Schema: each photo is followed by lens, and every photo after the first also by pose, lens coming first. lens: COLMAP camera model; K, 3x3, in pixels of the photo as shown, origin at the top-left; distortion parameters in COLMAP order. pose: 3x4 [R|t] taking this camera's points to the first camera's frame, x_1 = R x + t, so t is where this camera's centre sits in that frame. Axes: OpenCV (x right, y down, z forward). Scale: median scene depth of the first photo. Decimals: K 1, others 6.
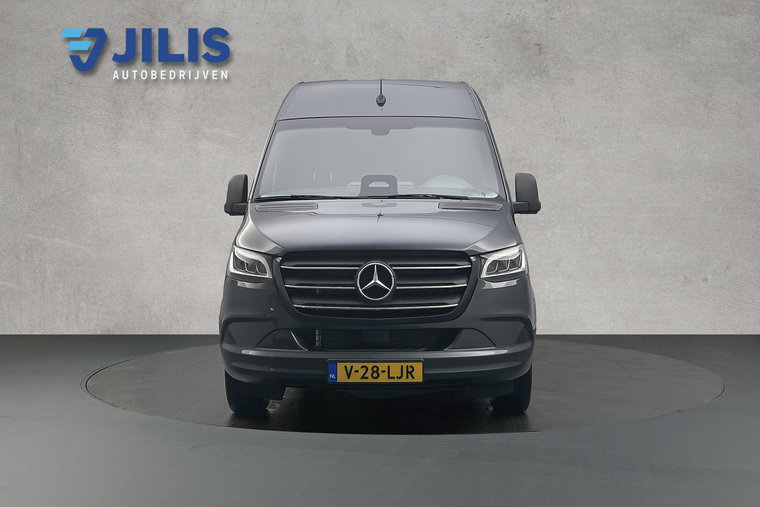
lens RADIAL K [[582.8, 0, 379.9], [0, 582.8, 252.6], [0, 0, 1]] dist [0.002537, -0.001454]
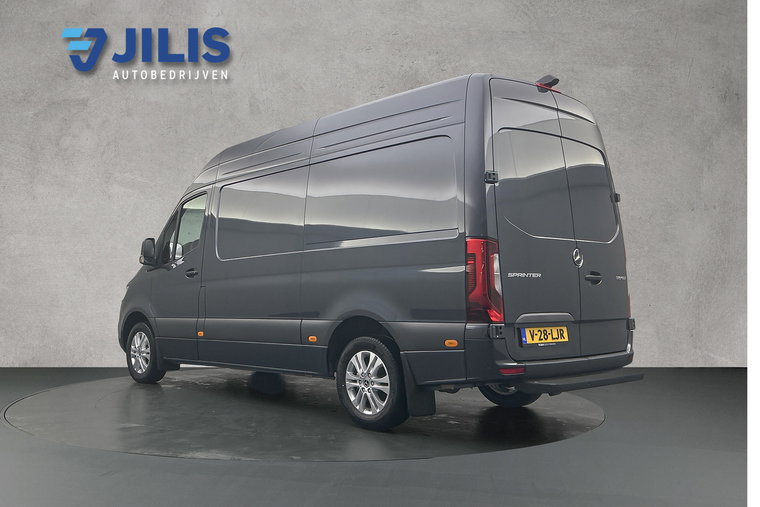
lens RADIAL K [[582.8, 0, 380.1], [0, 582.8, 253.1], [0, 0, 1]] dist [0.002537, -0.001454]
pose [[1.000000, 0.000194, -0.000232, 0.180736], [-0.000194, 0.999999, 0.001035, -0.068712], [0.000232, -0.001035, 0.999999, -0.062693]]
